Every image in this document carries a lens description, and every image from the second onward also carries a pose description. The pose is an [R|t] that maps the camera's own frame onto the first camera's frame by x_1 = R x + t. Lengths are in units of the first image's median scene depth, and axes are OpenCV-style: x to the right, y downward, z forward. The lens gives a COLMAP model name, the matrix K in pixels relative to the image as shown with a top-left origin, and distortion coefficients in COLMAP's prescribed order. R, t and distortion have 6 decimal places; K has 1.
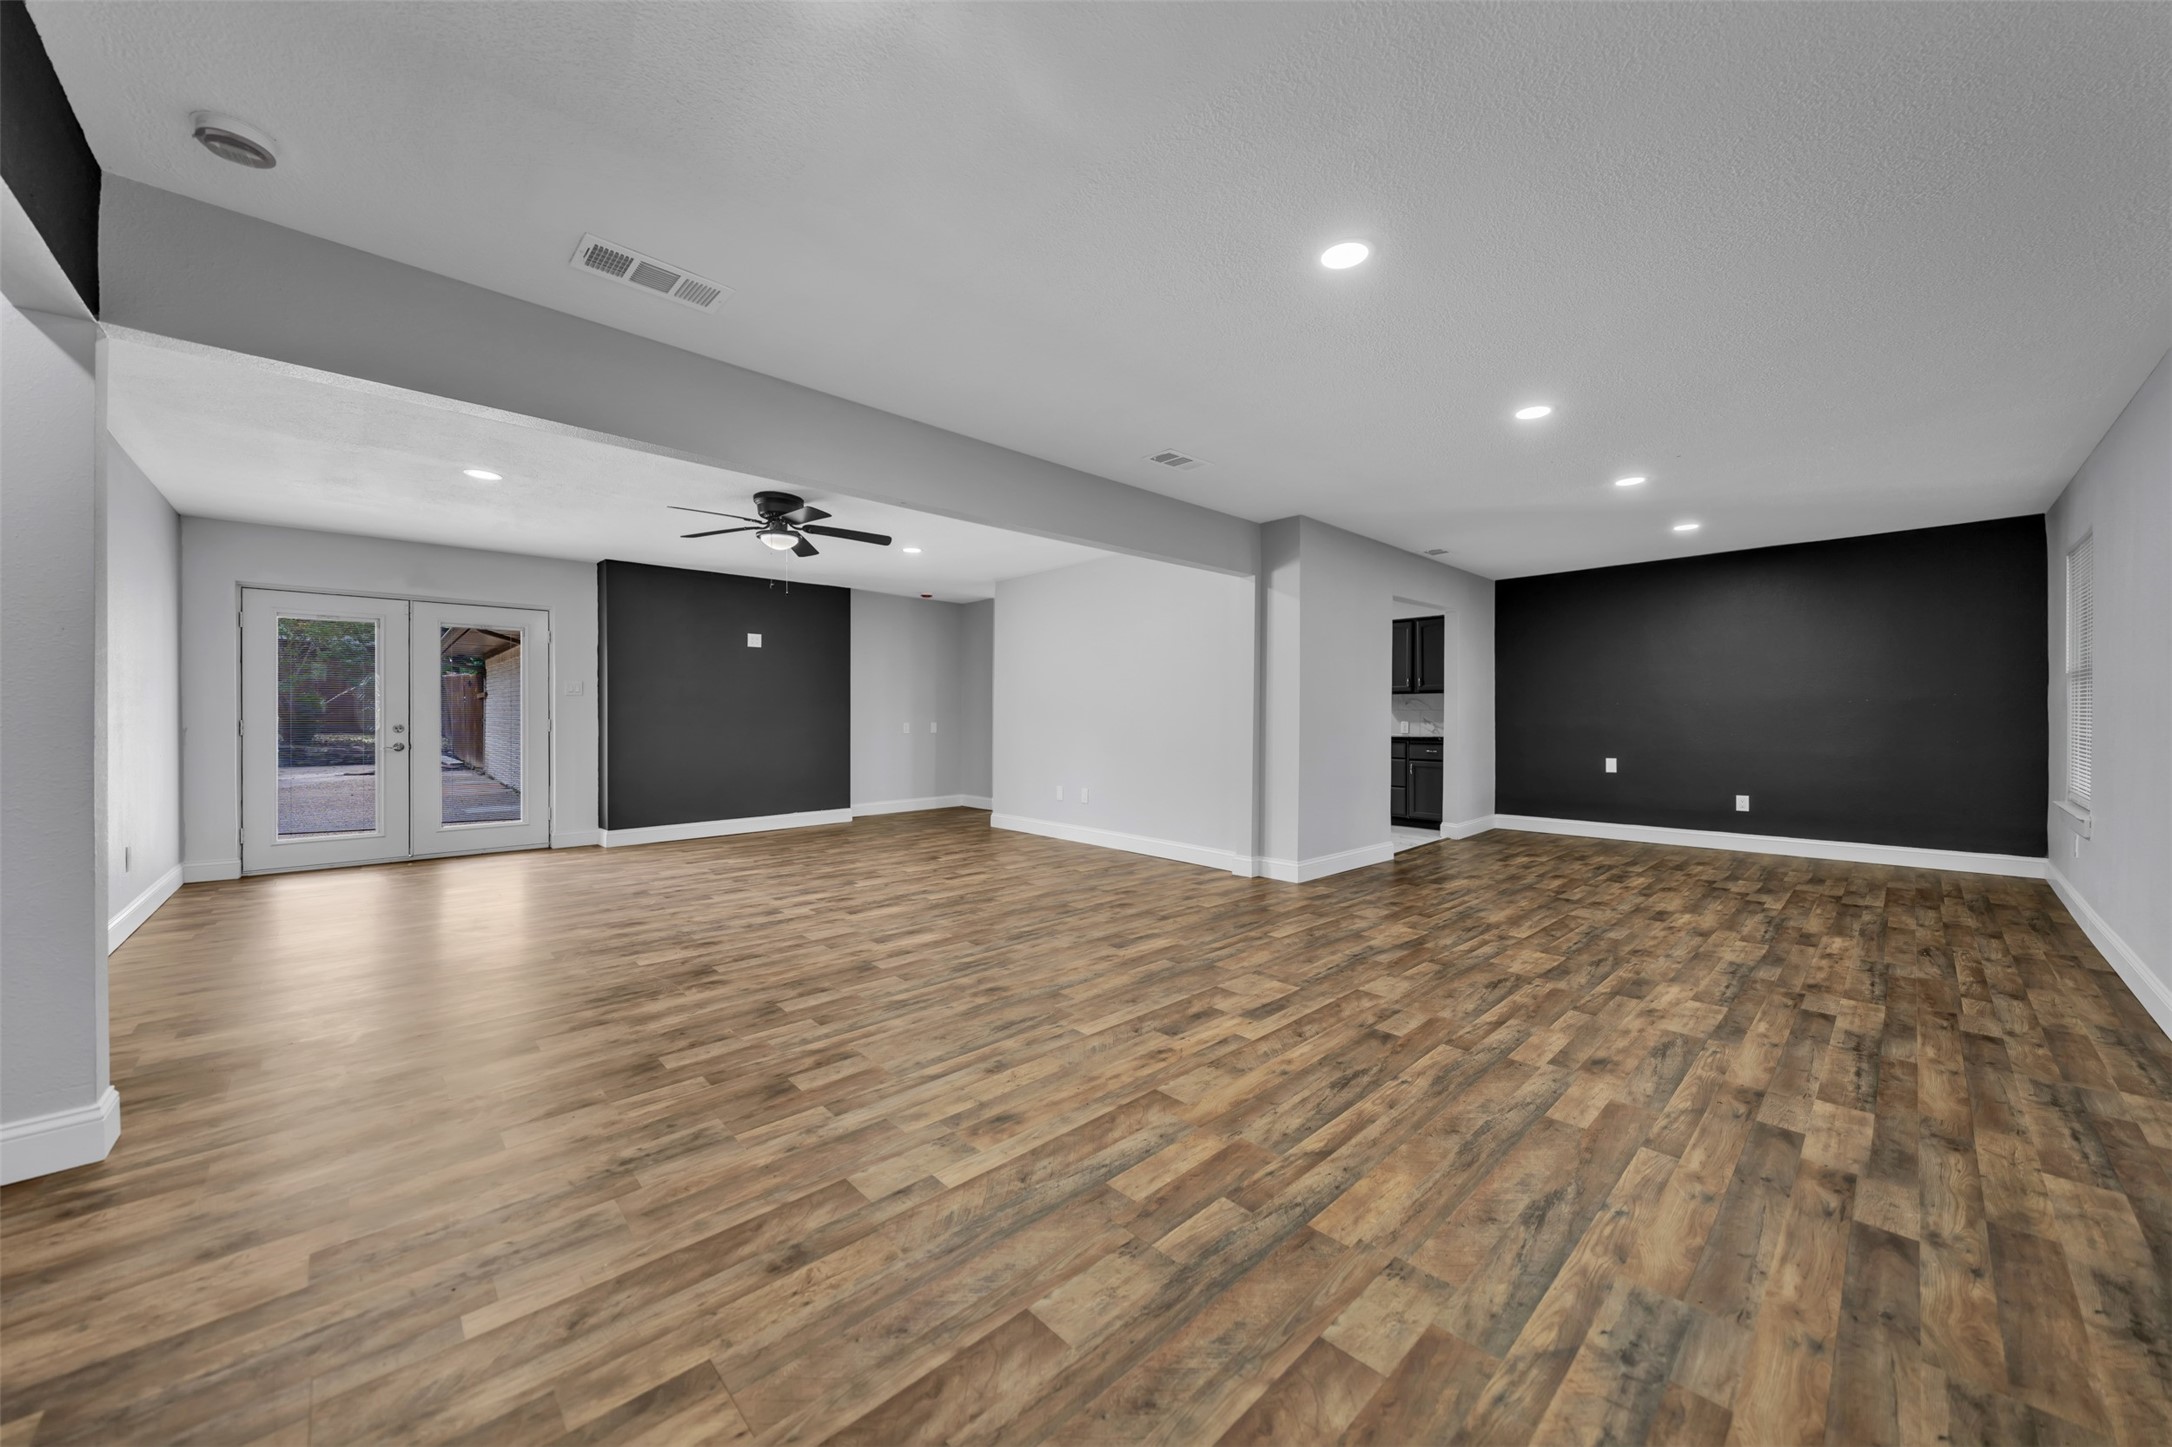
lens RADIAL K [[780.2, 0, 1086.4], [0, 780.2, 726.6], [0, 0, 1]] dist [-0.002323, -0.000099]
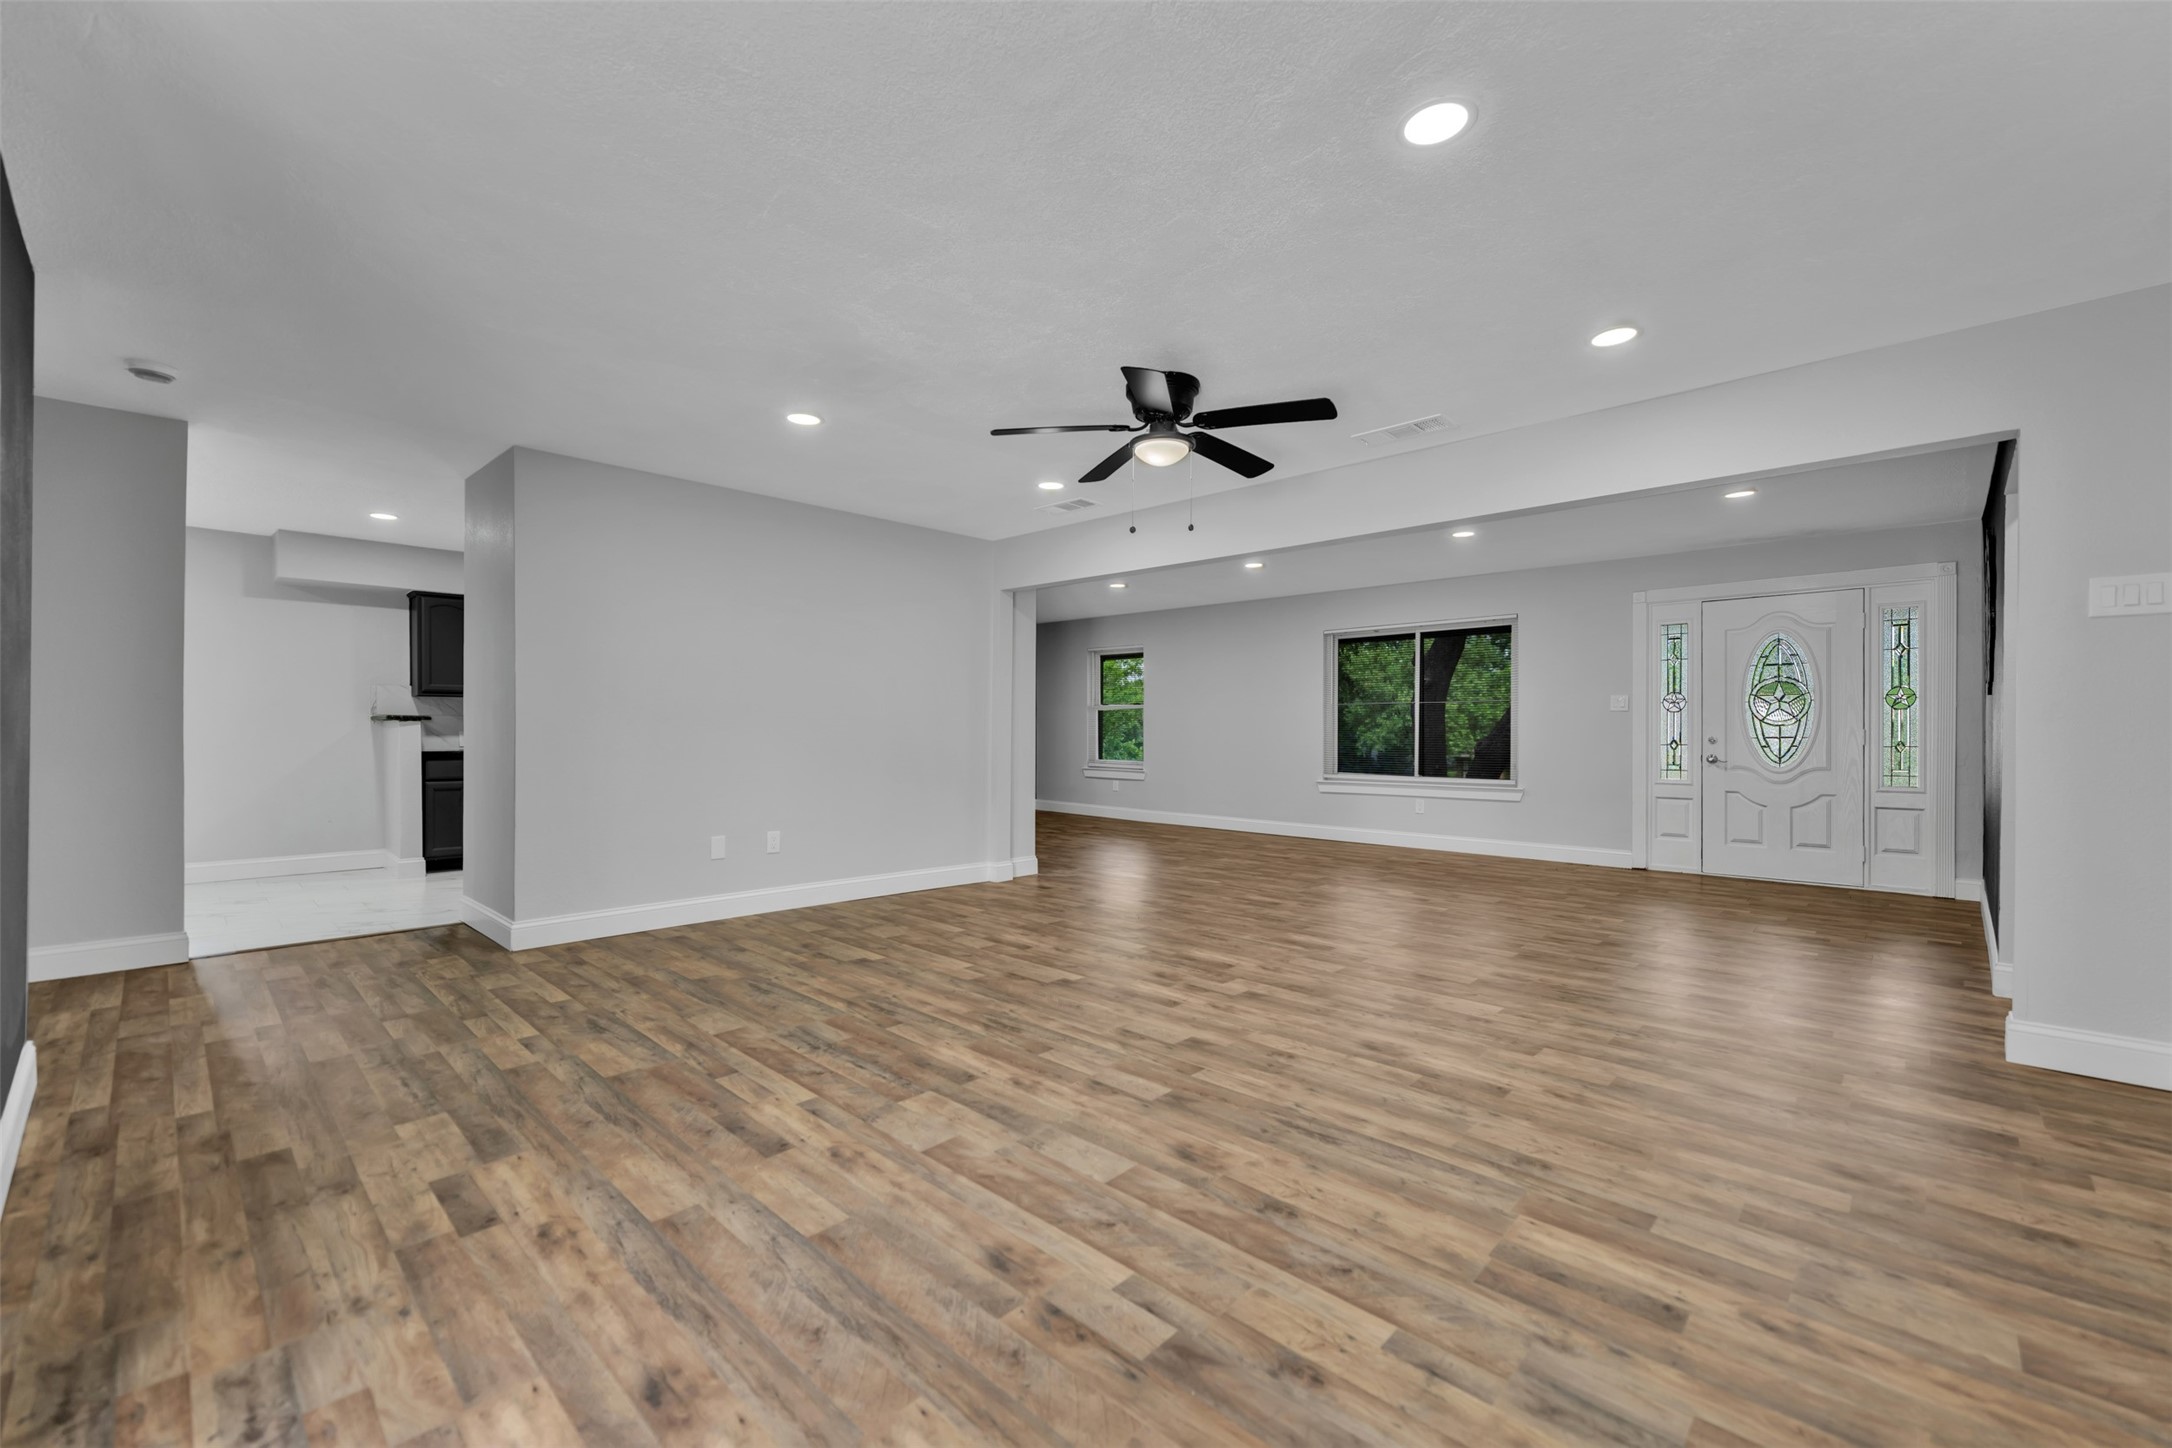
lens RADIAL K [[891.3, 0, 1073.6], [0, 891.3, 729.3], [0, 0, 1]] dist [-0.001498, 0.000444]
pose [[-0.038765, -0.001552, 0.999247, -0.934362], [0.008603, 0.999961, 0.001887, -0.009763], [-0.999211, 0.008670, -0.038750, 0.911367]]
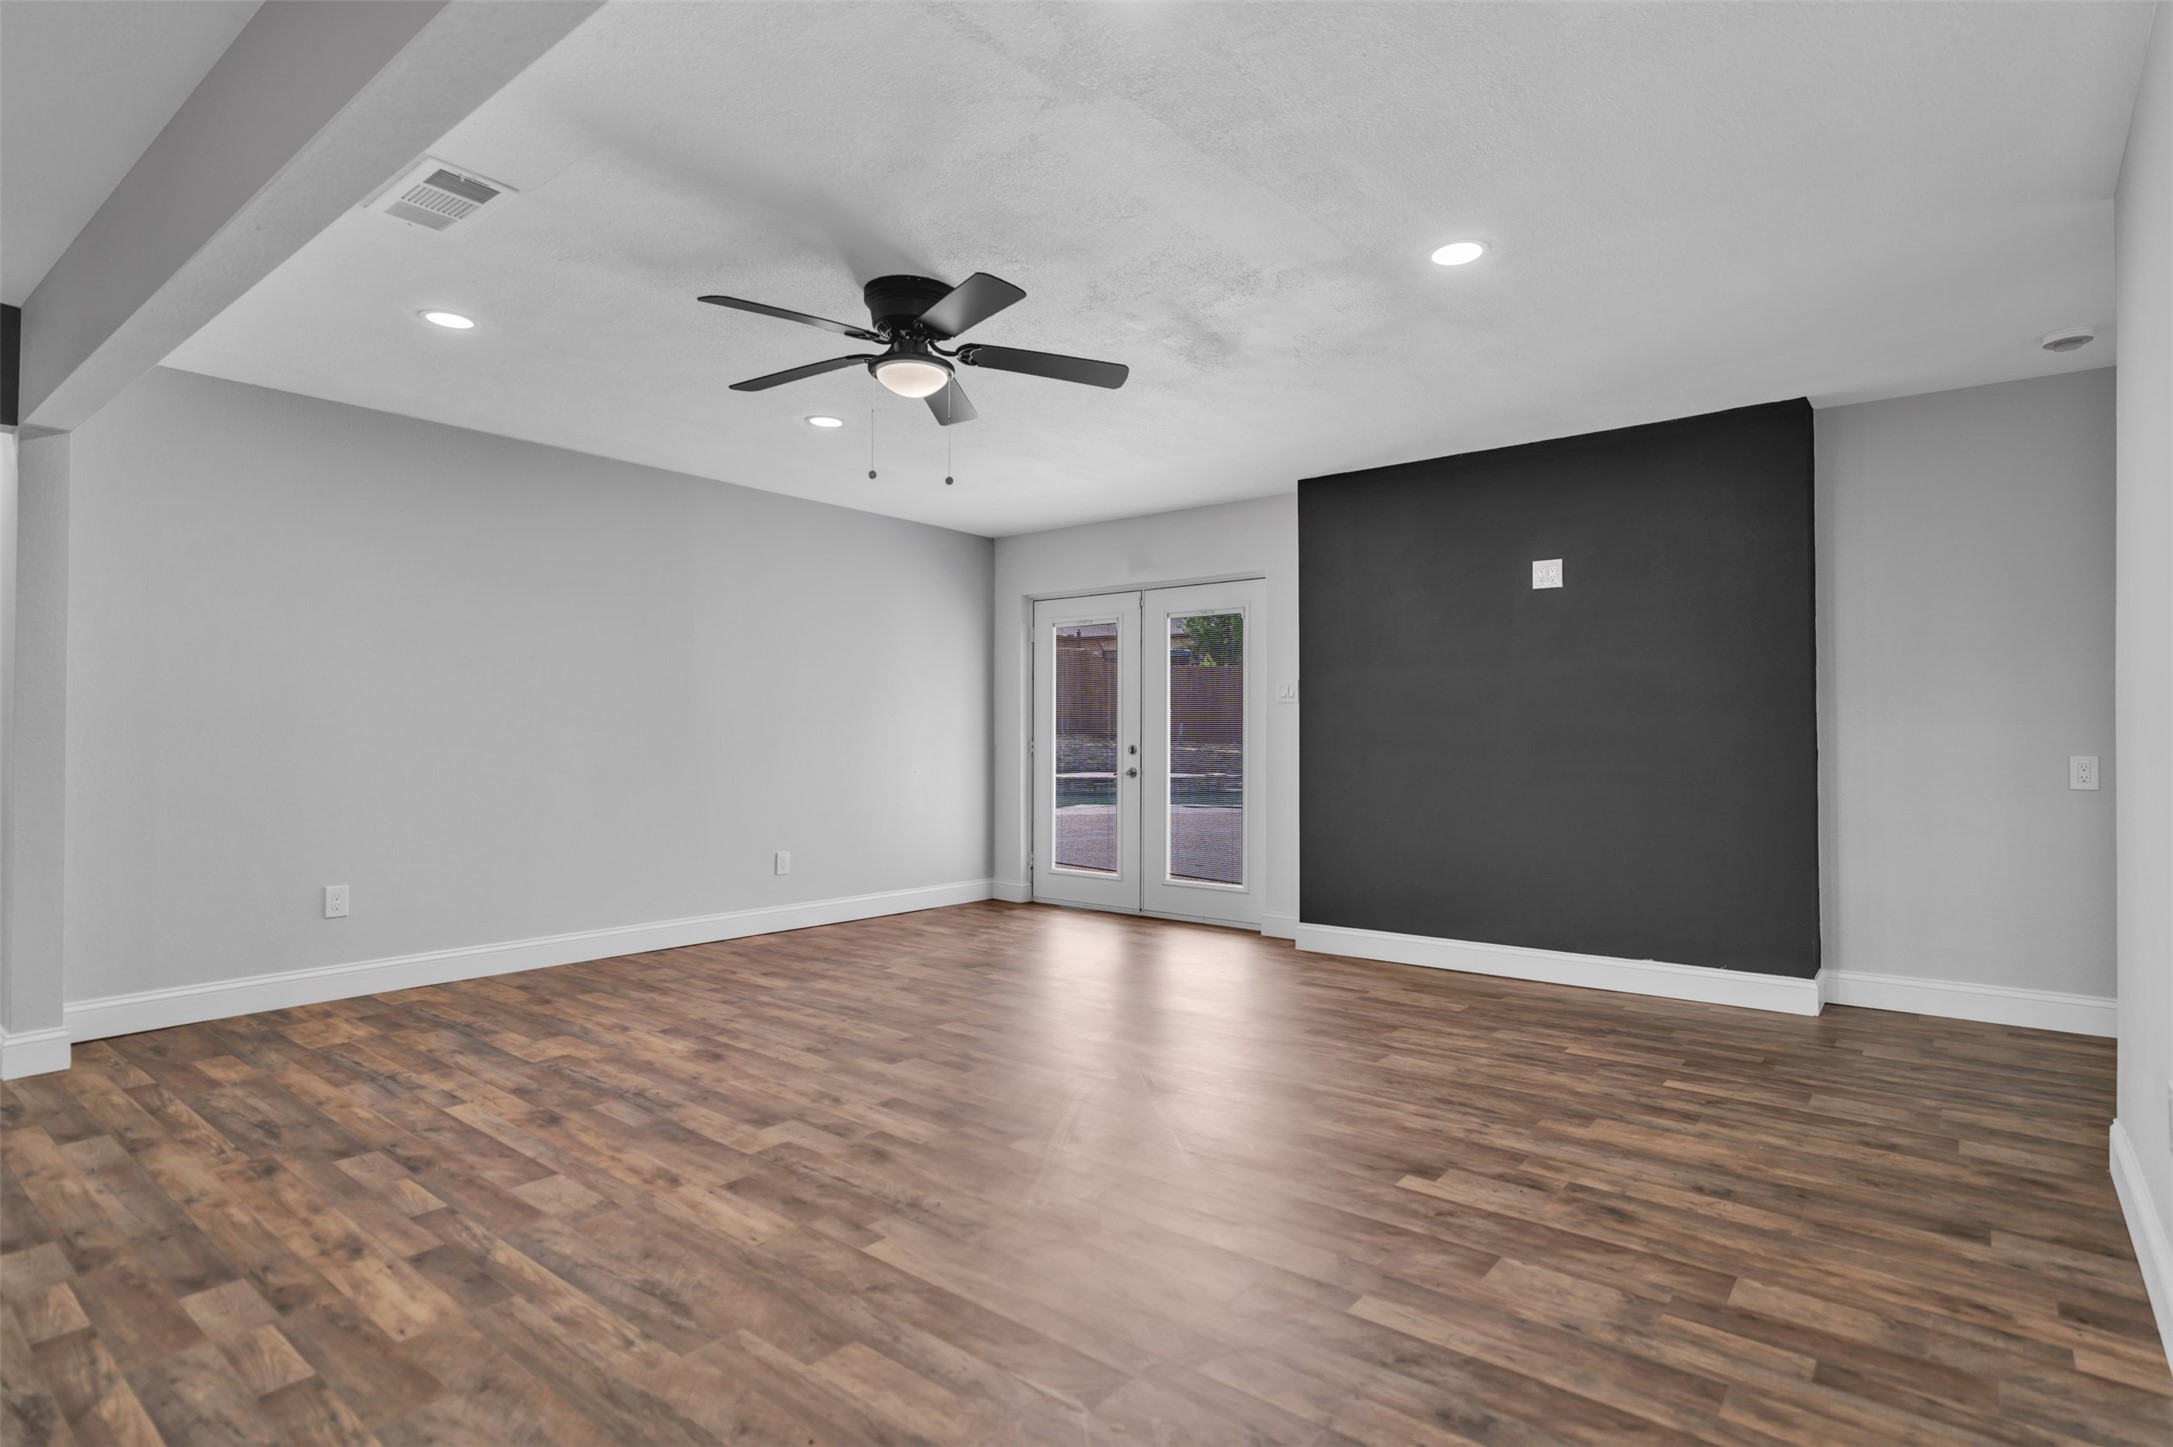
lens RADIAL K [[1094.9, 0, 1098.5], [0, 1094.9, 729.5], [0, 0, 1]] dist [-0.000333, -0.001414]
pose [[0.139522, -0.006263, -0.990199, 0.253403], [-0.014825, 0.999855, -0.008413, -0.009119], [0.990108, 0.015853, 0.139409, 0.845795]]
